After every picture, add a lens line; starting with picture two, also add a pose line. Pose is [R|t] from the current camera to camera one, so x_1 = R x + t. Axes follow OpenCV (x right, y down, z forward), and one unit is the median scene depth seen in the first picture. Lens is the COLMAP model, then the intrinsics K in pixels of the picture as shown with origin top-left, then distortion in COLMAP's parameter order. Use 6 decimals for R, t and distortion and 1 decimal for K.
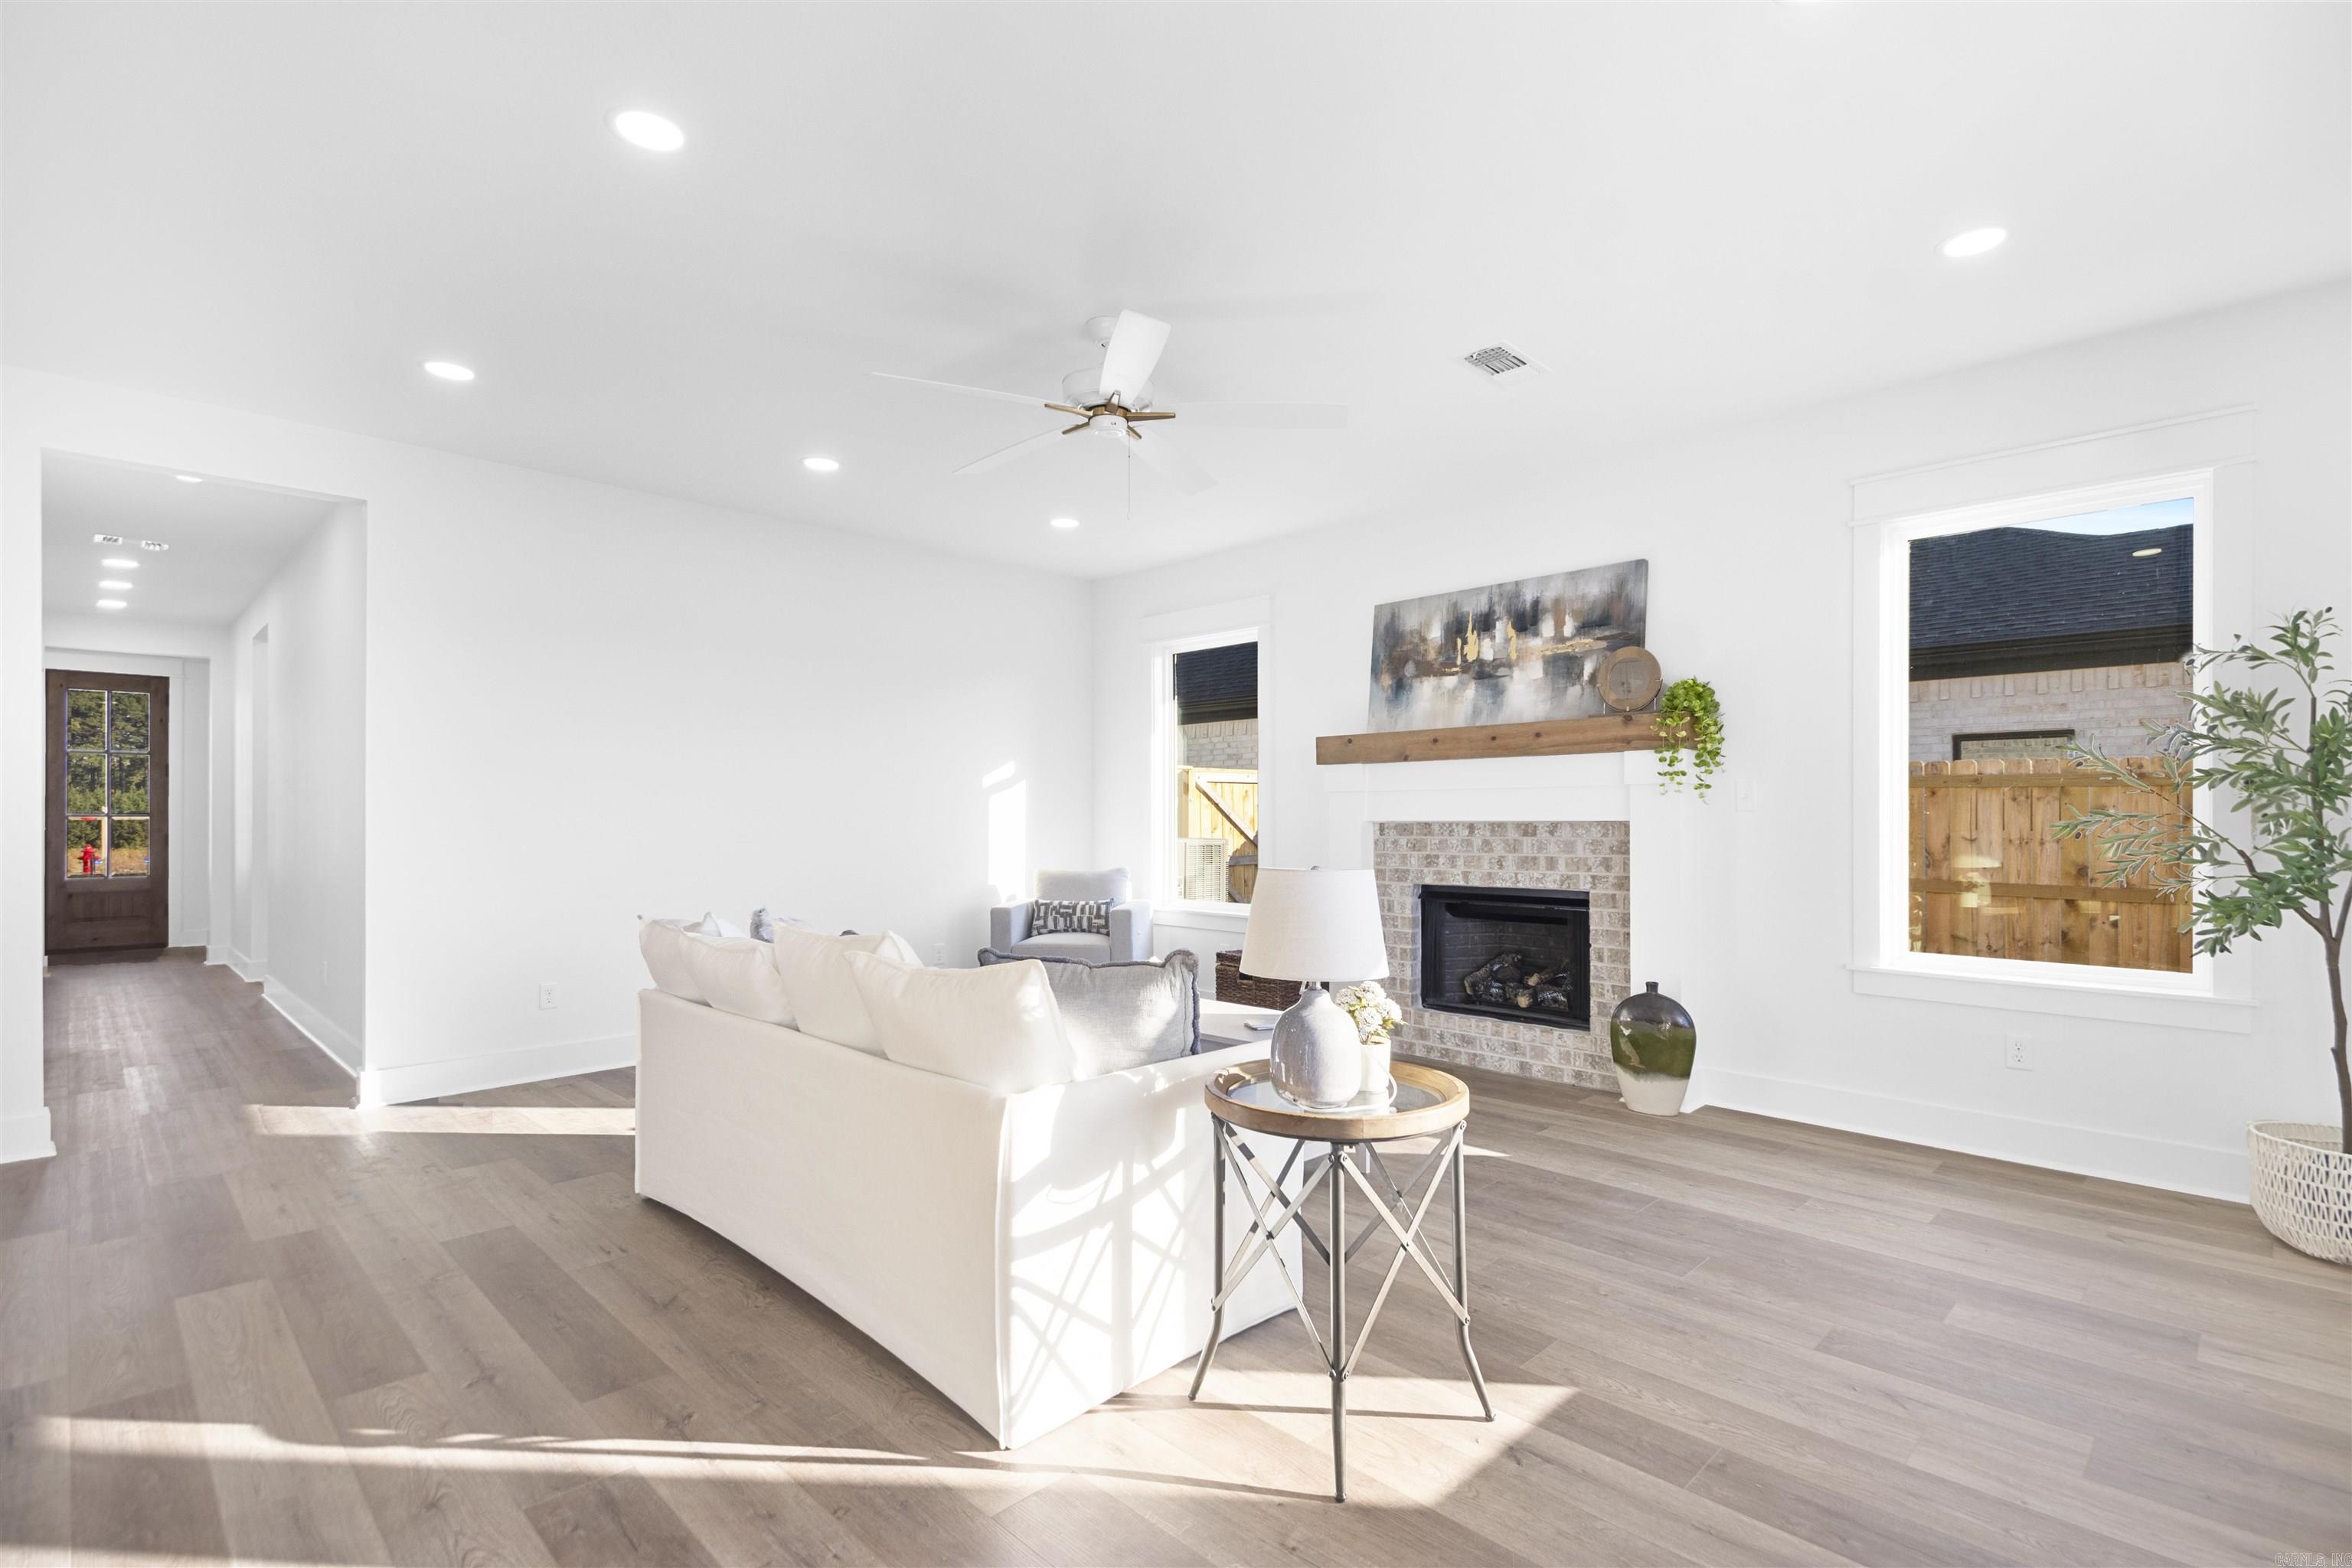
lens RADIAL K [[1113.3, 0, 1227.7], [0, 1113.3, 823.8], [0, 0, 1]] dist [0.030820, -0.017743]
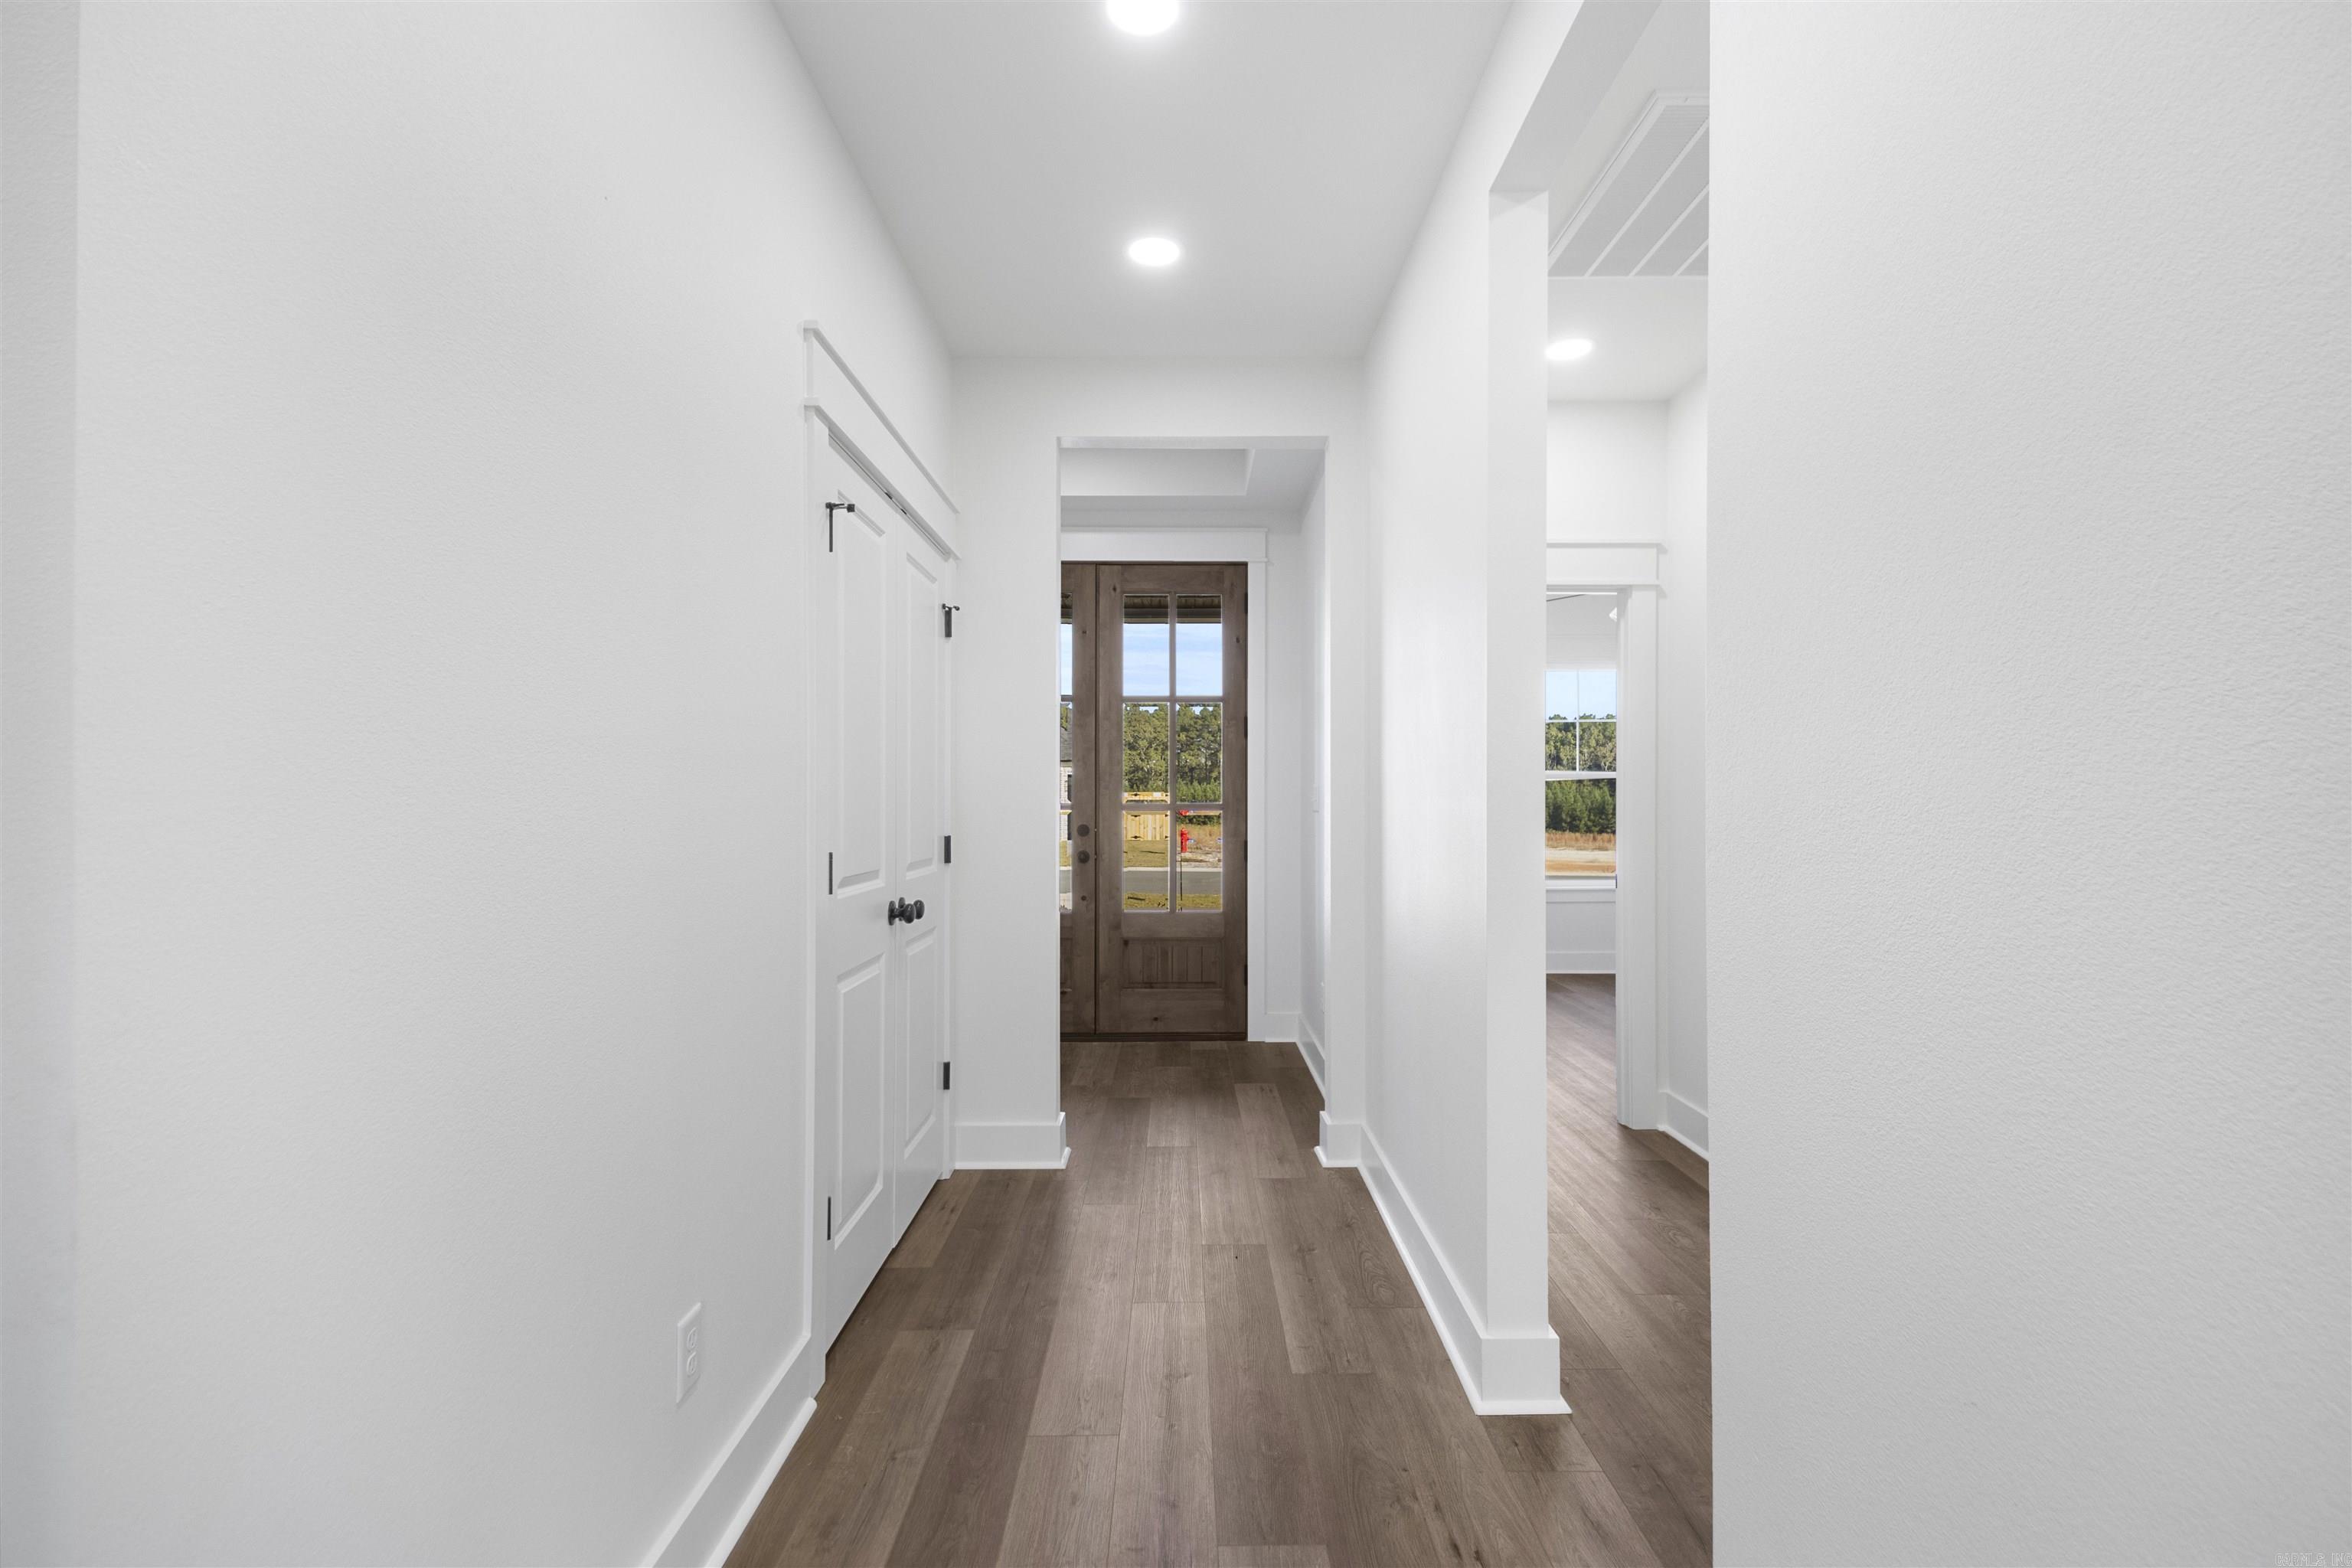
lens RADIAL K [[1077.4, 0, 1202.4], [0, 1077.4, 796.0], [0, 0, 1]] dist [0.030697, -0.015388]
pose [[0.711088, -0.009307, -0.703042, -1.072907], [0.003903, 0.999949, -0.009290, -0.013548], [0.703093, 0.003862, 0.711088, 1.119484]]
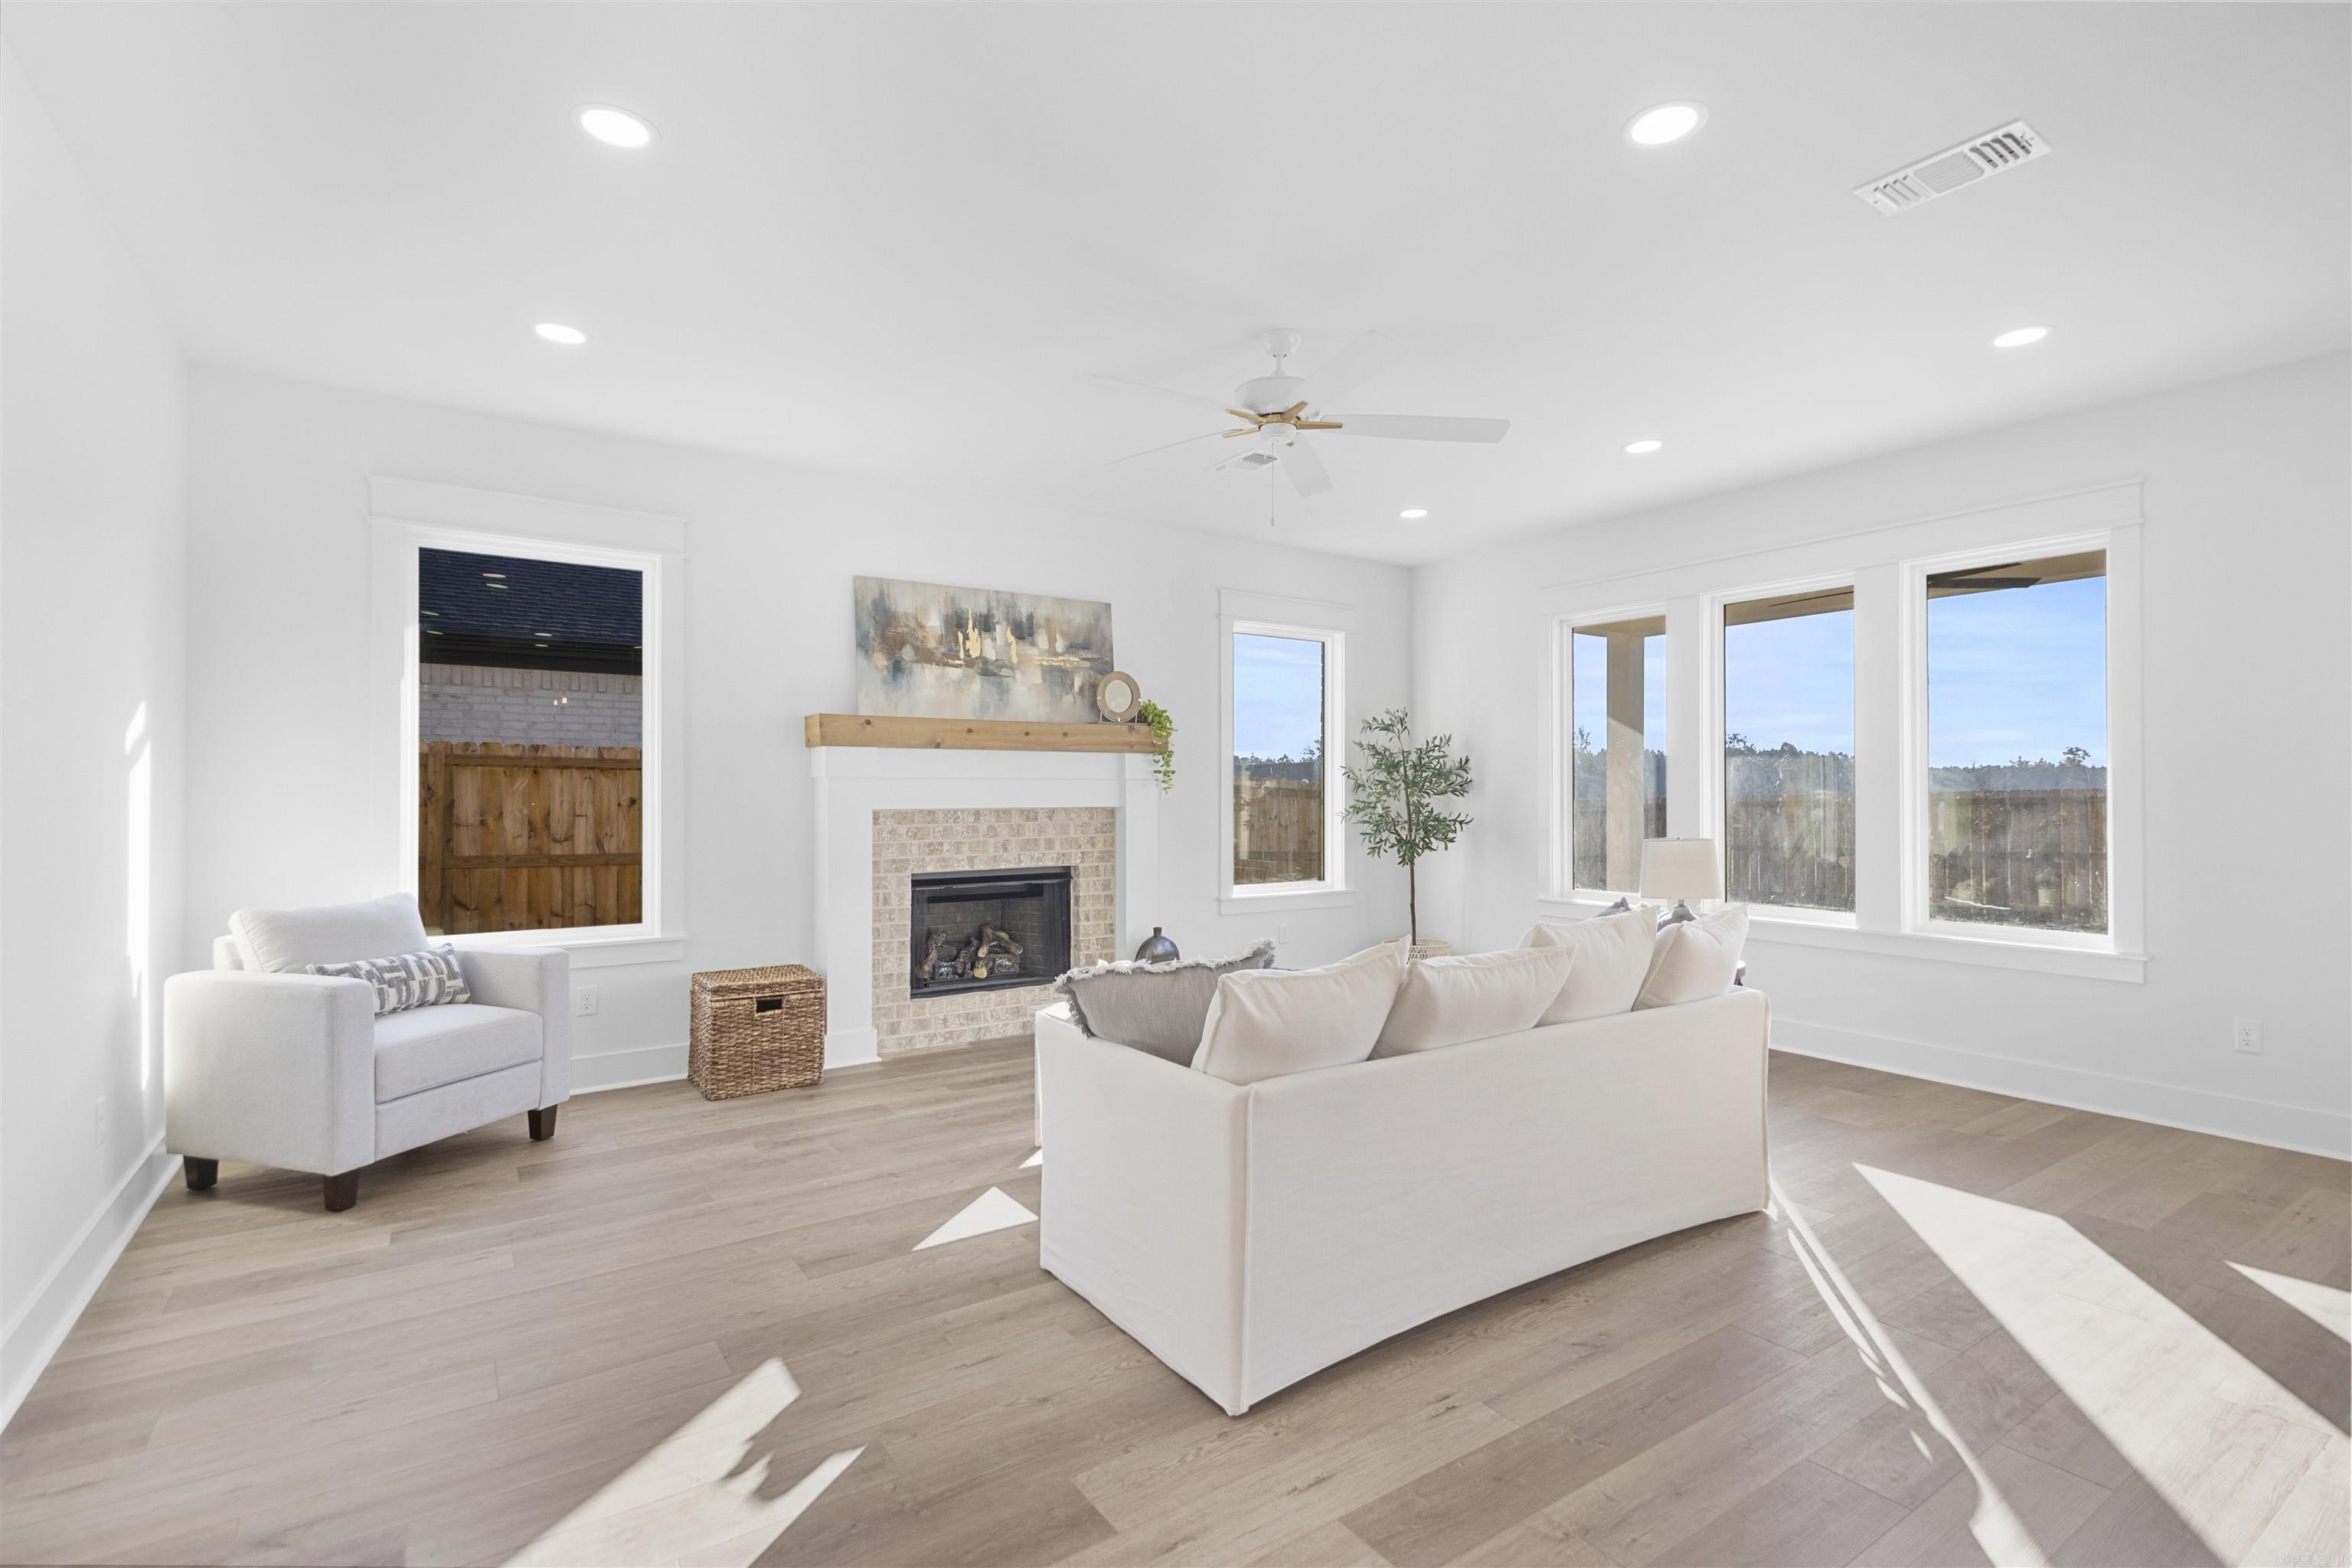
lens RADIAL K [[1077.4, 0, 1202.4], [0, 1077.4, 796.0], [0, 0, 1]] dist [0.030697, -0.015388]
pose [[0.192452, -0.001764, 0.981305, -0.752007], [0.006274, 0.999980, 0.000567, -0.013560], [-0.981286, 0.006048, 0.192459, 0.598623]]
